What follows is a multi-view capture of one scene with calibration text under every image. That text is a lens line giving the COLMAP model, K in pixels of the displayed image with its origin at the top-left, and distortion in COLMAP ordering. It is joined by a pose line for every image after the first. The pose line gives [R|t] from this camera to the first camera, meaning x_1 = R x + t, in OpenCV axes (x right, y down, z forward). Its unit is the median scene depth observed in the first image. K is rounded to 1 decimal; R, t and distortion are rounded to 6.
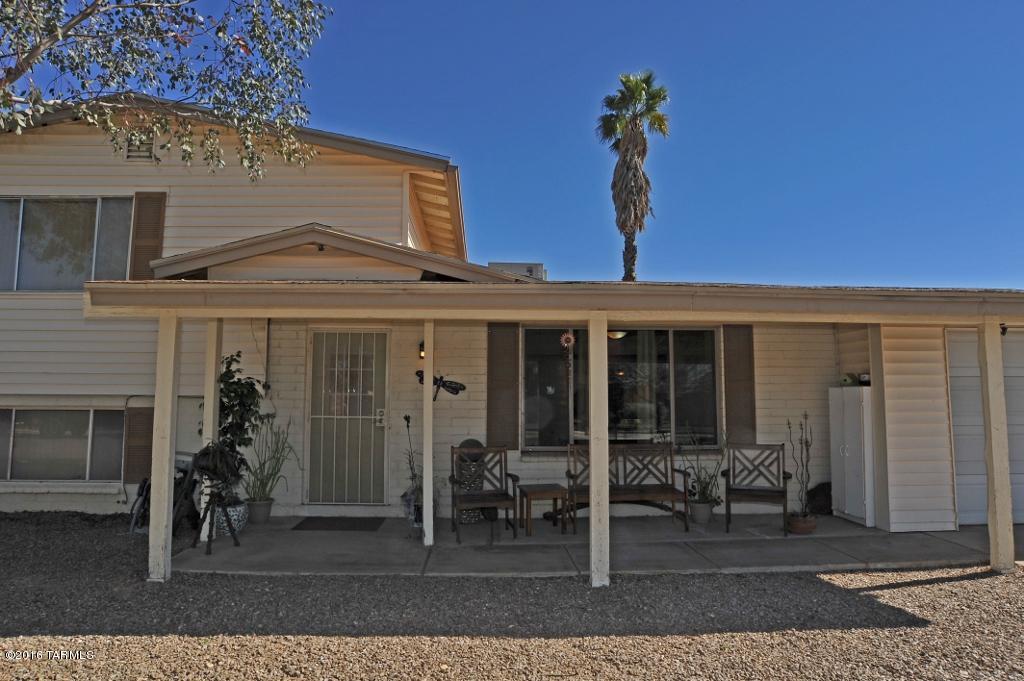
lens RADIAL K [[570.6, 0, 510.4], [0, 570.6, 344.1], [0, 0, 1]] dist [-0.043794, 0.002925]
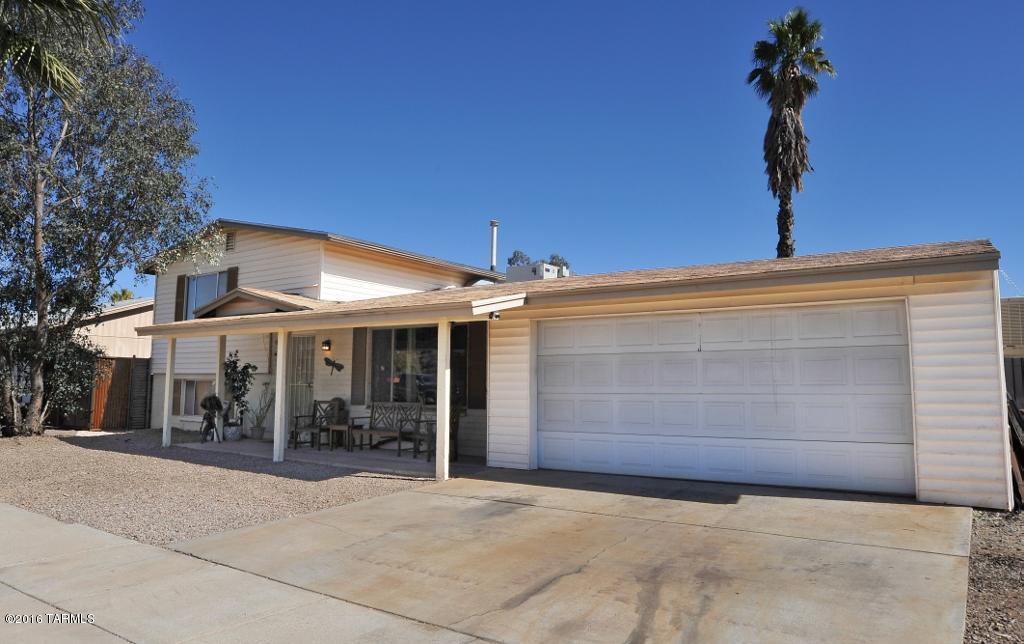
lens RADIAL K [[664.9, 0, 516.8], [0, 664.9, 315.9], [0, 0, 1]] dist [-0.032118, 0.000172]
pose [[0.819422, -0.054193, -0.570622, 1.485271], [0.048339, 0.998508, -0.025415, -0.000891], [0.571148, -0.006758, 0.820819, -0.316752]]
